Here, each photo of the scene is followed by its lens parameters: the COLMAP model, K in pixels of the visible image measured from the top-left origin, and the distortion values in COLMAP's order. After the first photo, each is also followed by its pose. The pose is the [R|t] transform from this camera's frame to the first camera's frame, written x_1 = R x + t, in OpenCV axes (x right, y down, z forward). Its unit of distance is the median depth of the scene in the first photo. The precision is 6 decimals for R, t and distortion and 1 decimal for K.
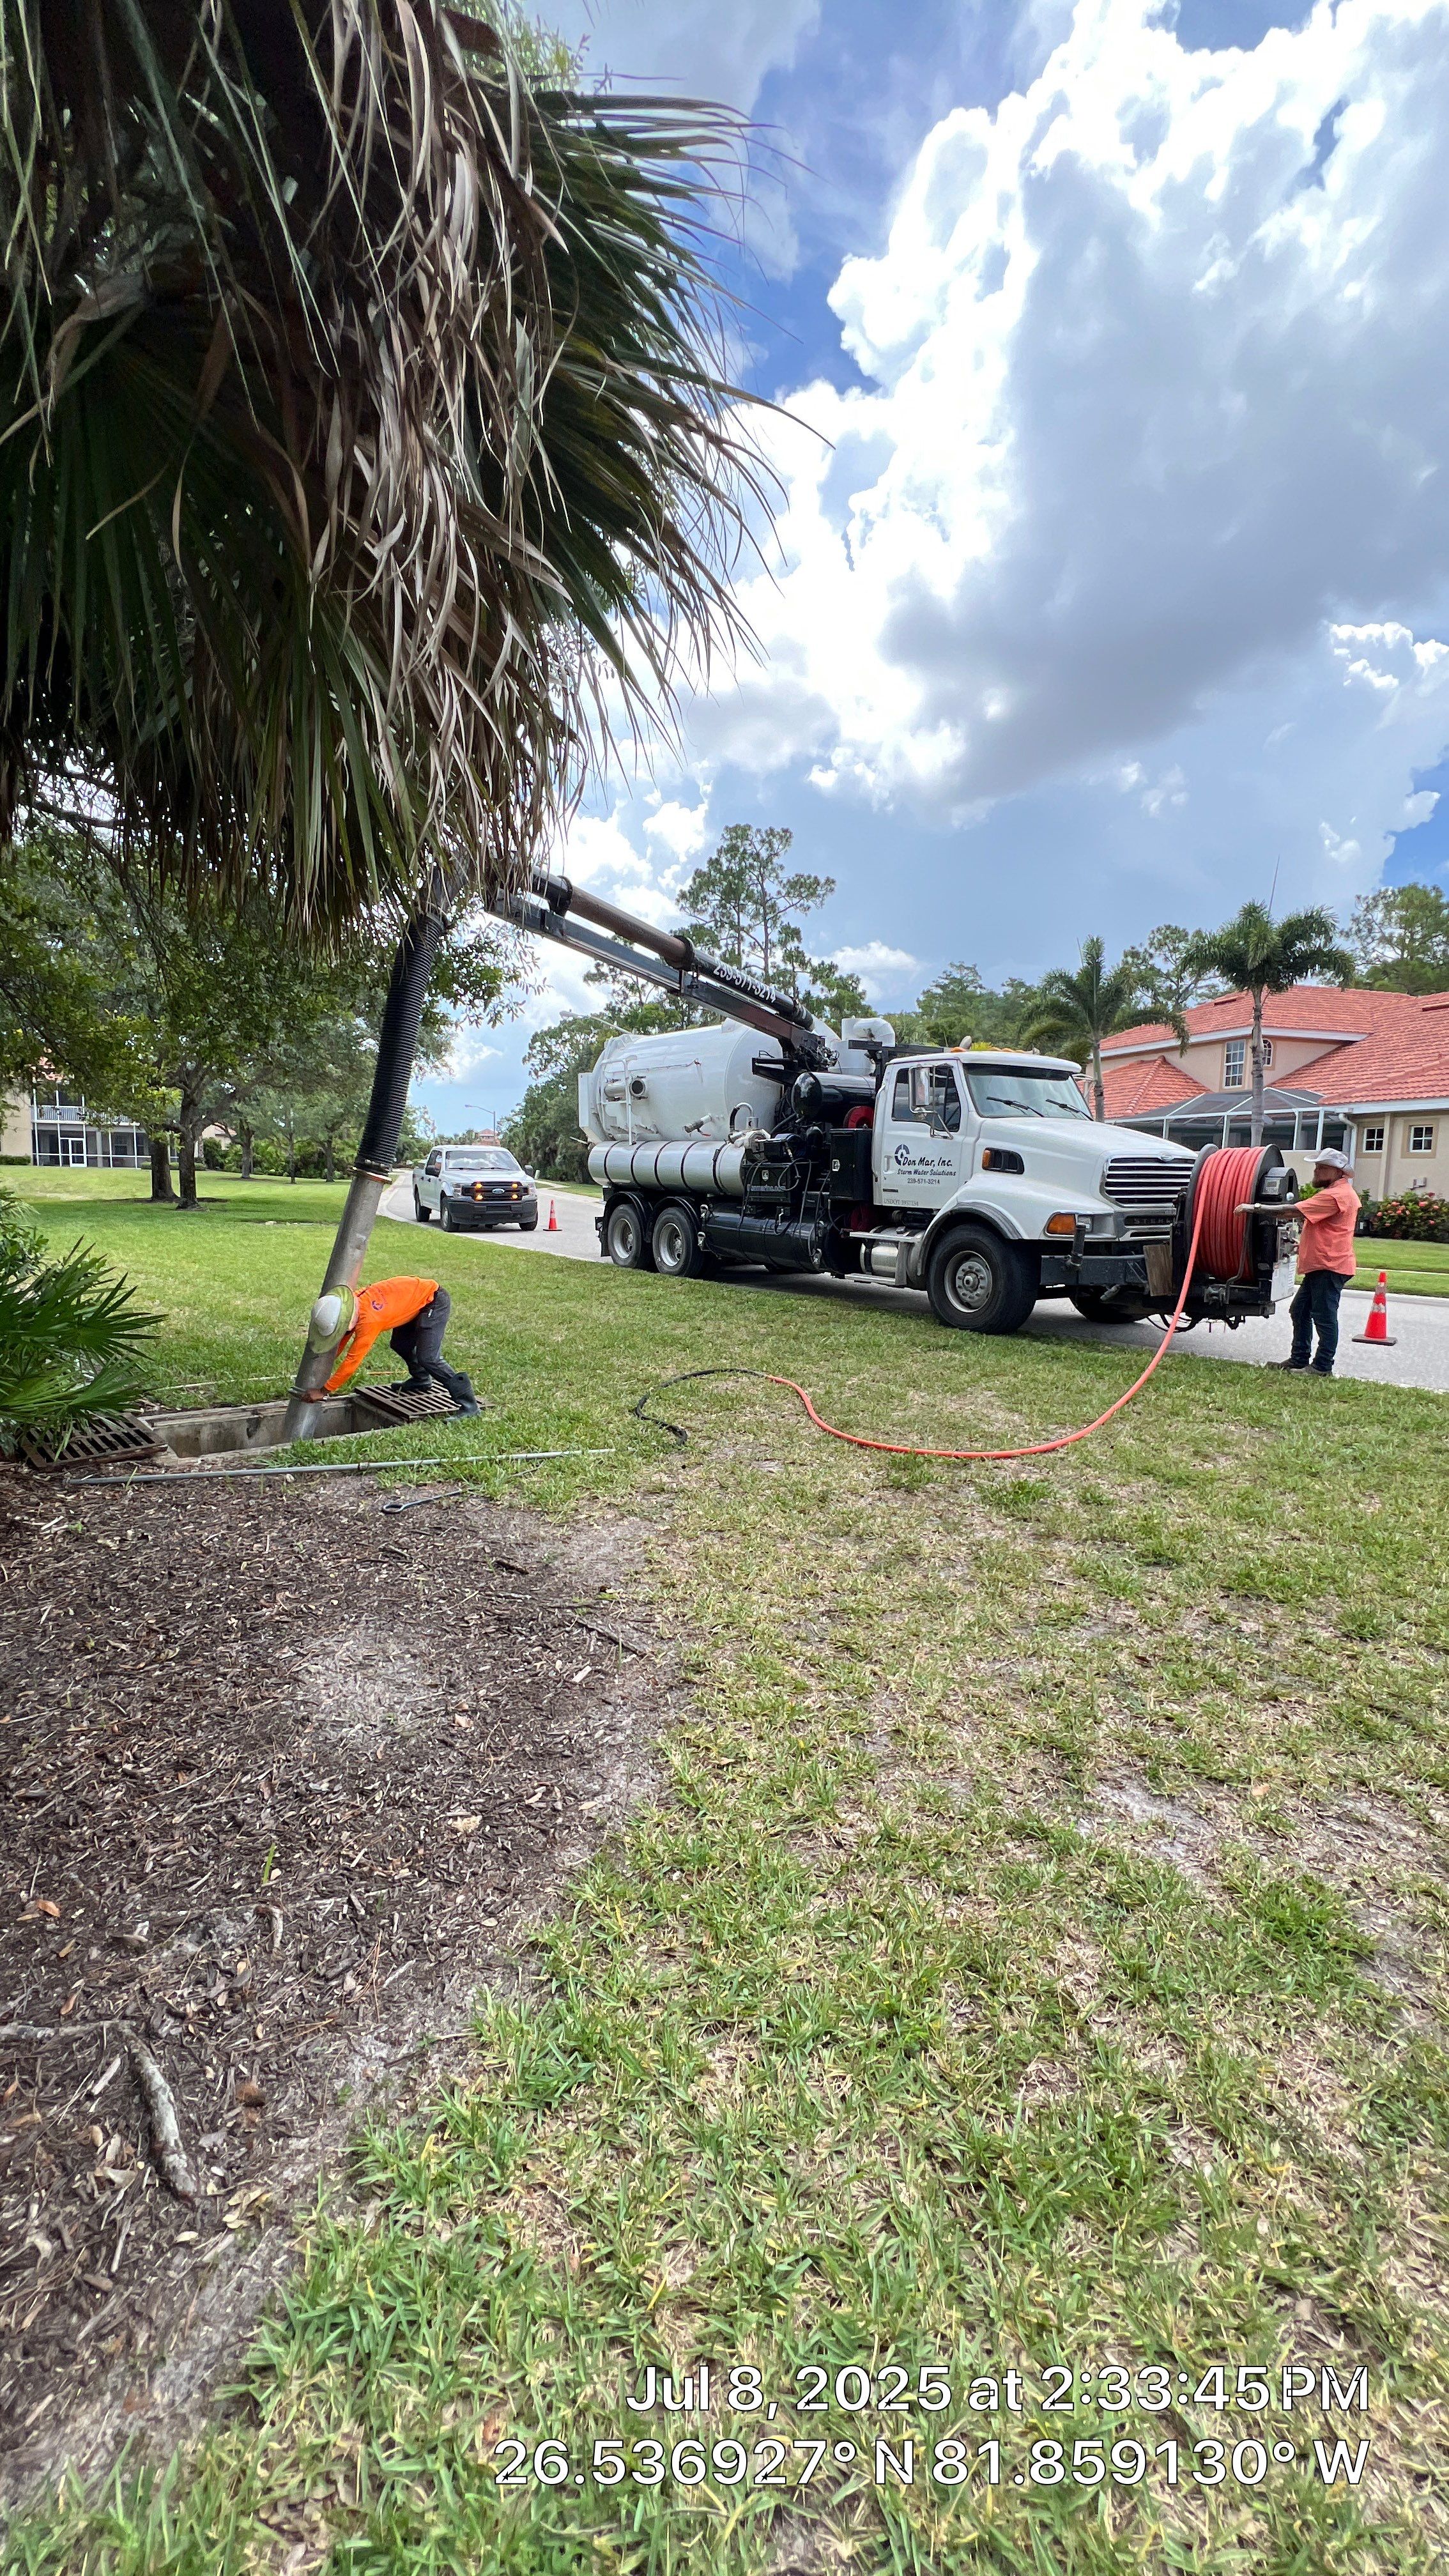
lens RADIAL K [[1028.6, 0, 724.5], [0, 1028.6, 1288.0], [0, 0, 1]] dist [-0.000401, 0.000218]
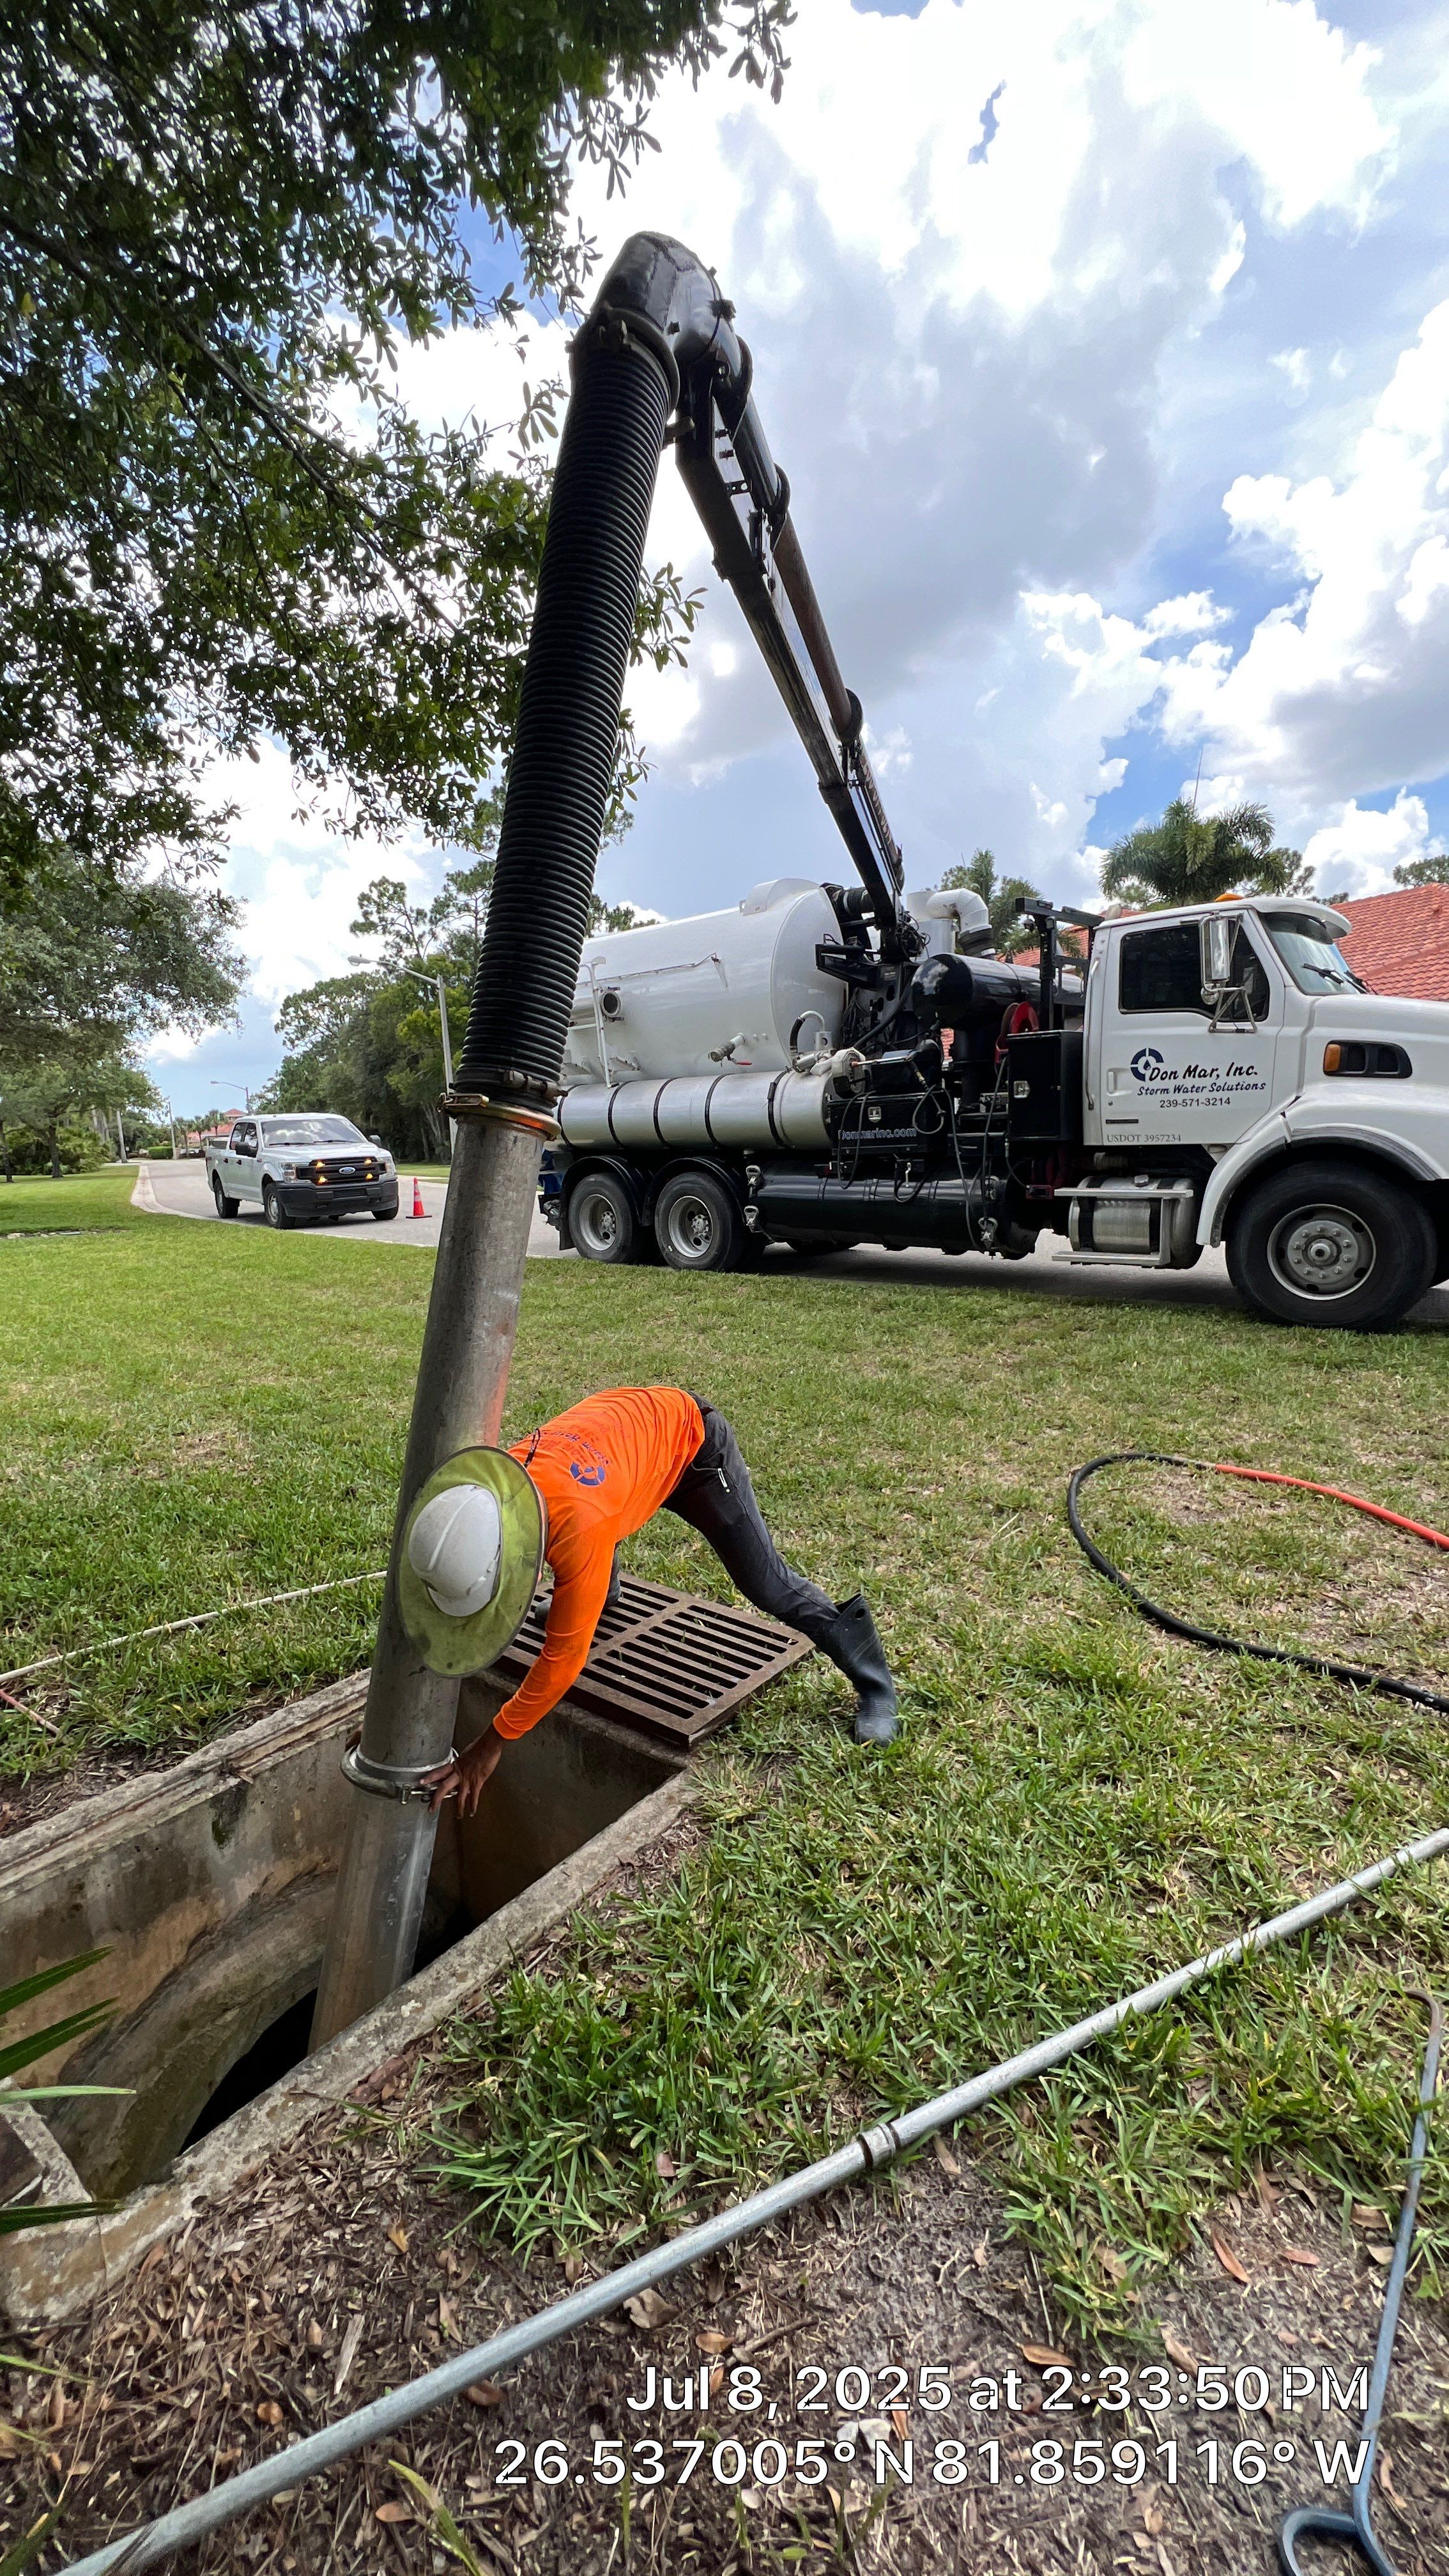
lens RADIAL K [[1028.6, 0, 724.5], [0, 1028.6, 1288.0], [0, 0, 1]] dist [-0.000401, 0.000218]
pose [[0.974148, -0.087755, 0.208170, -0.180017], [0.080550, 0.995829, 0.042858, -0.028909], [-0.211062, -0.024981, 0.977153, 0.315654]]
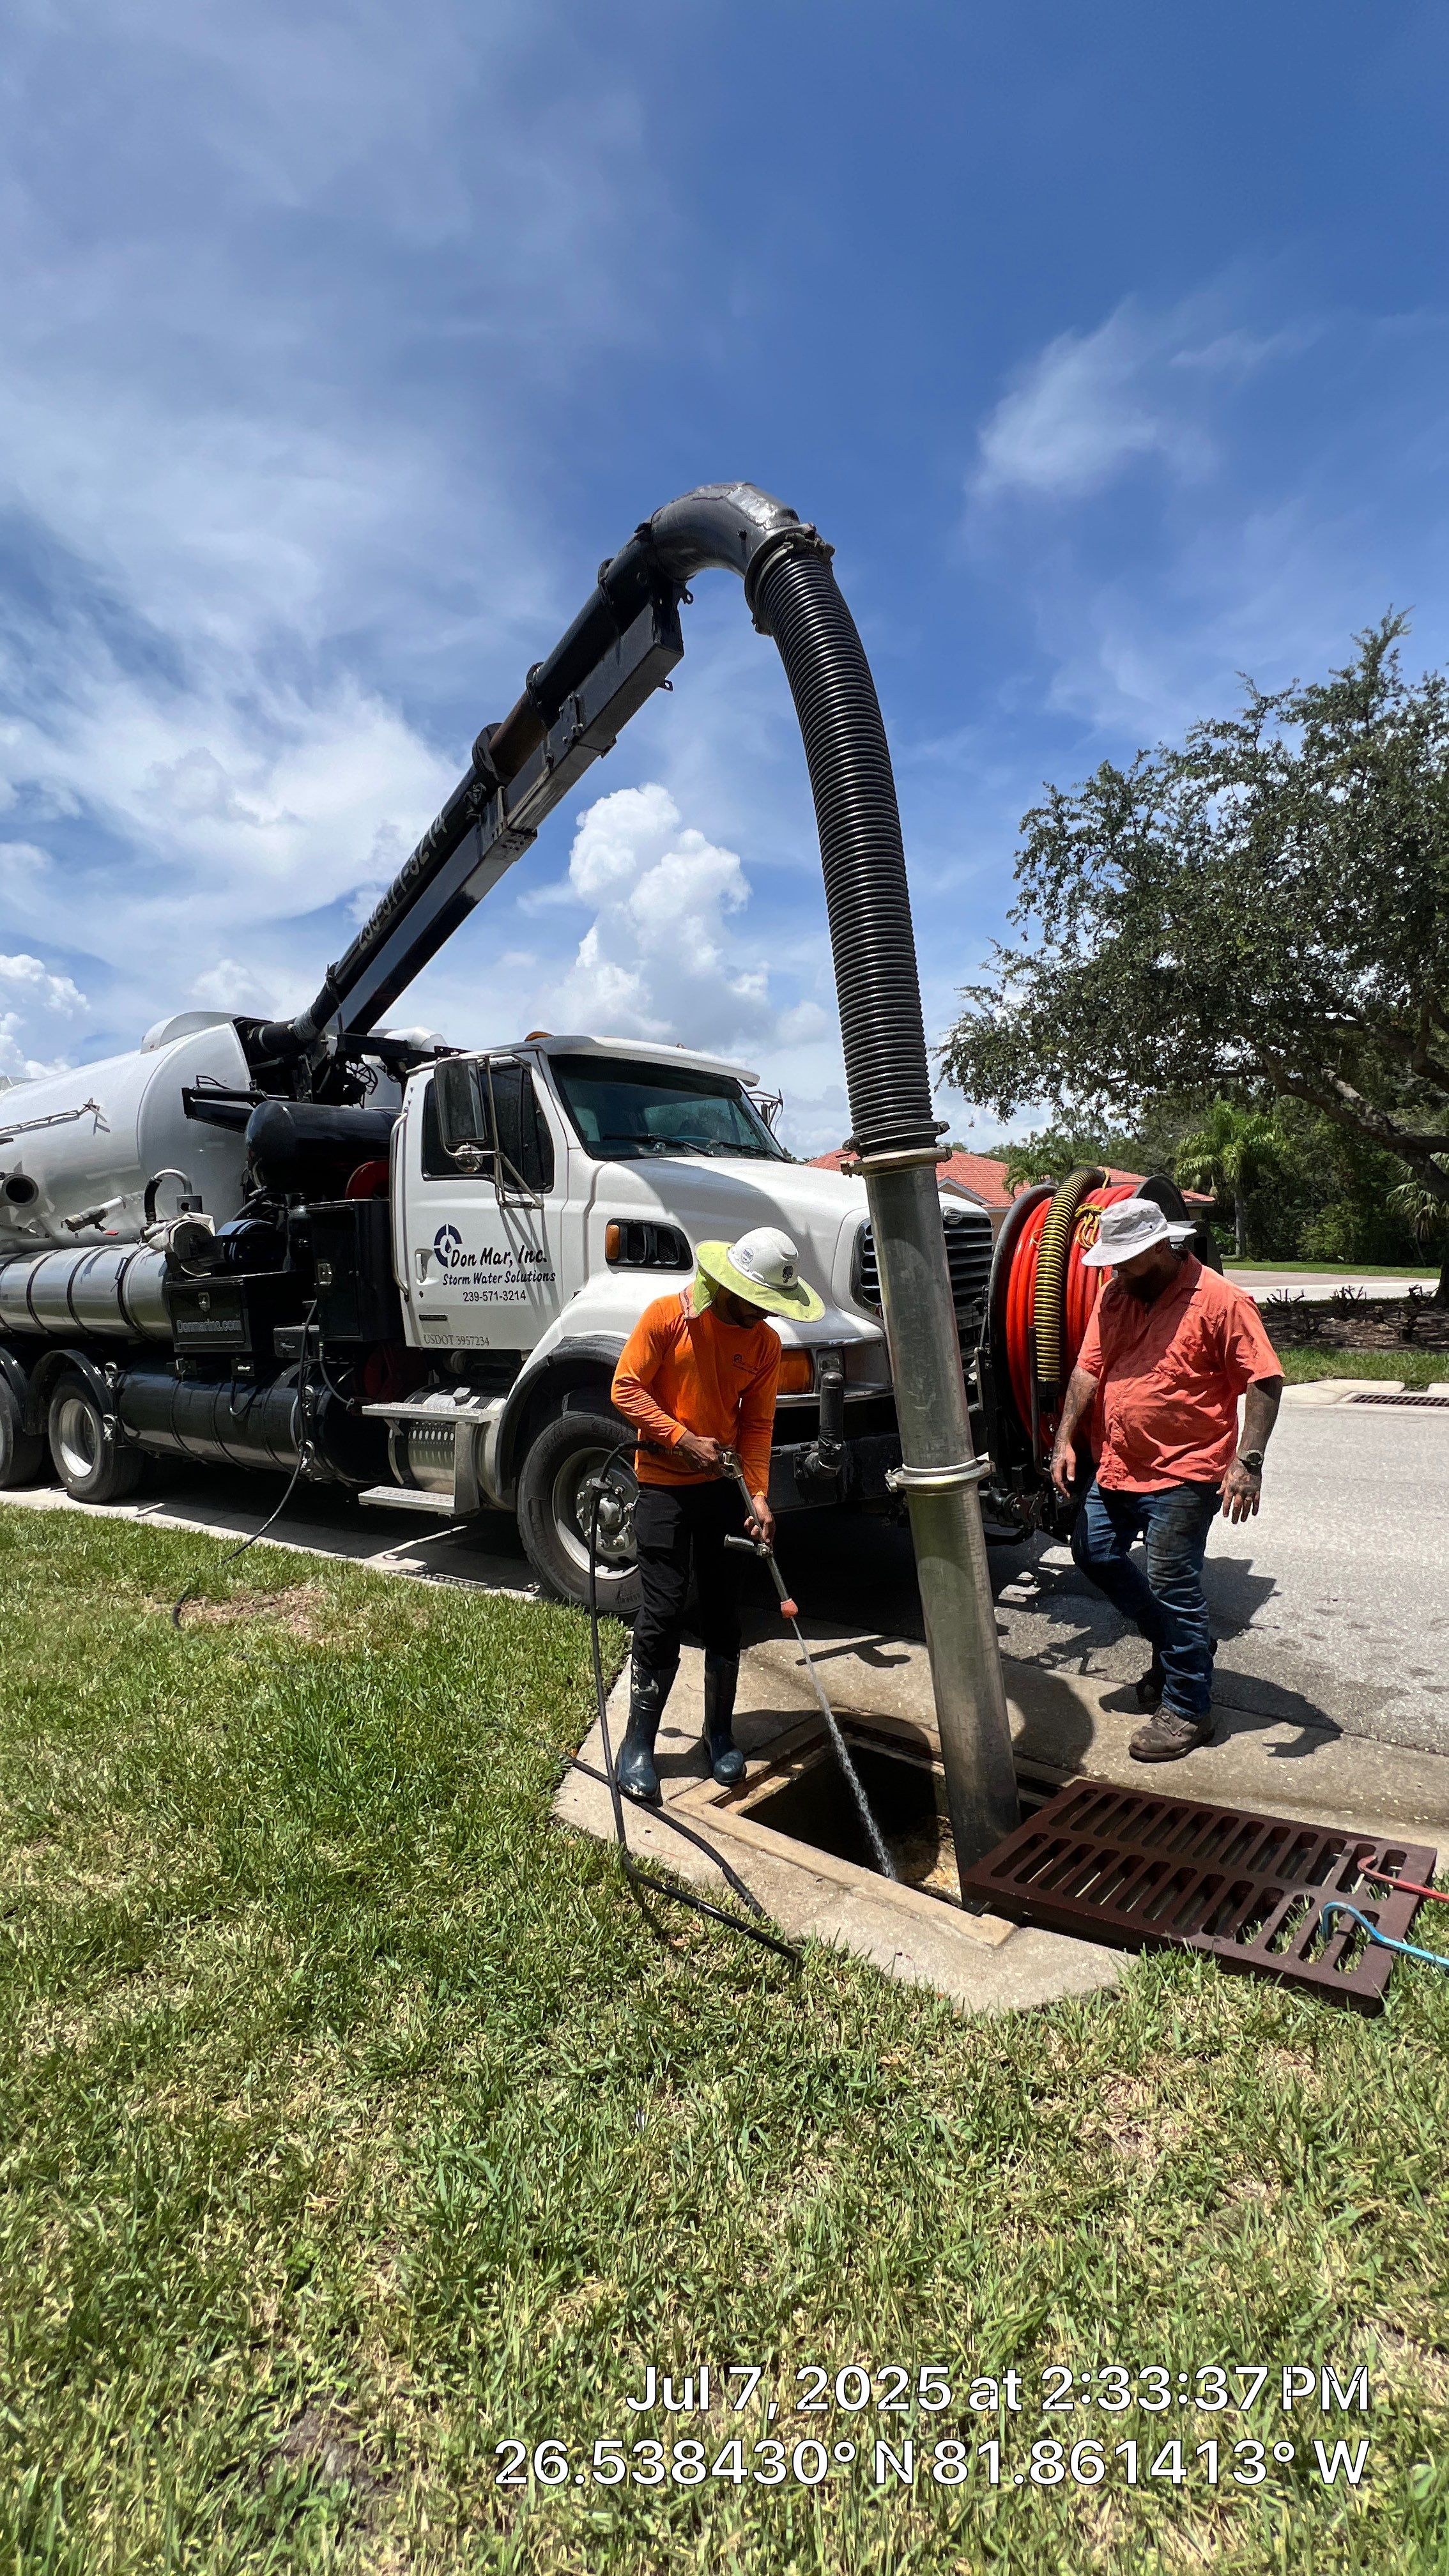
lens RADIAL K [[1043.5, 0, 724.5], [0, 1043.5, 1298.6], [0, 0, 1]] dist [-0.002642, 0.000065]
pose [[0.938929, -0.076156, 0.335577, 0.096274], [0.103130, 0.992653, -0.063282, -0.044371], [-0.328293, 0.094026, 0.939885, 0.367444]]
